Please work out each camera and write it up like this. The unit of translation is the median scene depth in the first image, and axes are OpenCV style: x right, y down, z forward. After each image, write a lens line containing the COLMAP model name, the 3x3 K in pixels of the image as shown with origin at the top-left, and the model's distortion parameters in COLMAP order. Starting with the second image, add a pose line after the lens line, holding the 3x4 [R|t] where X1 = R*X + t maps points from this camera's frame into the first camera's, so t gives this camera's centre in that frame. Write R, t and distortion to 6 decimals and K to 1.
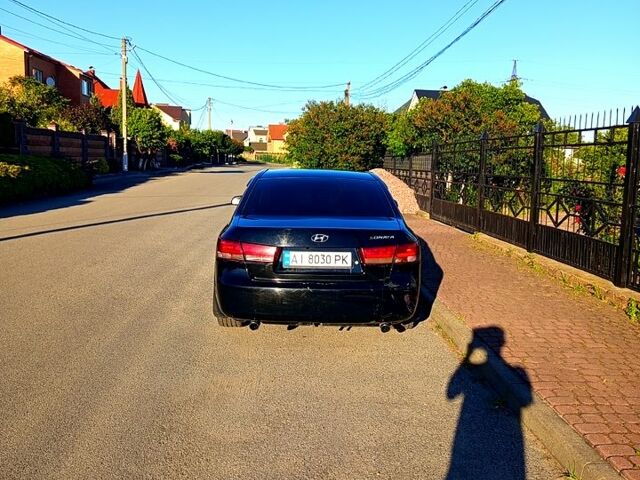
lens RADIAL K [[584.0, 0, 317.8], [0, 584.0, 243.8], [0, 0, 1]] dist [0.091773, -0.168453]
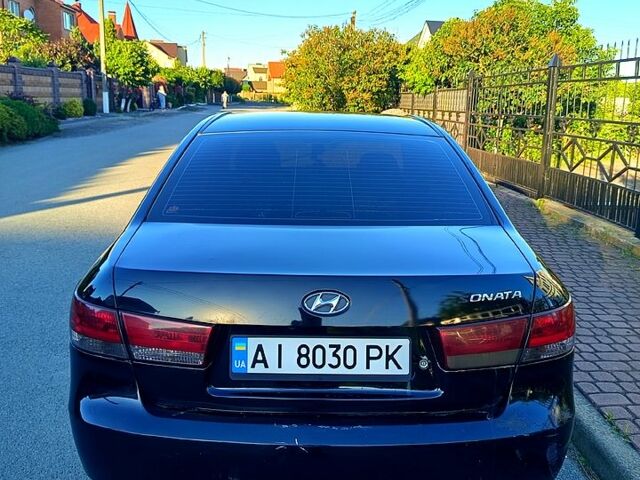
lens RADIAL K [[510.9, 0, 320.0], [0, 510.9, 240.0], [0, 0, 1]] dist [0.048710, -0.092944]
pose [[0.999985, -0.004903, -0.002326, -0.000055], [0.005151, 0.992442, 0.122603, -0.028432], [0.001707, -0.122613, 0.992453, 0.215419]]
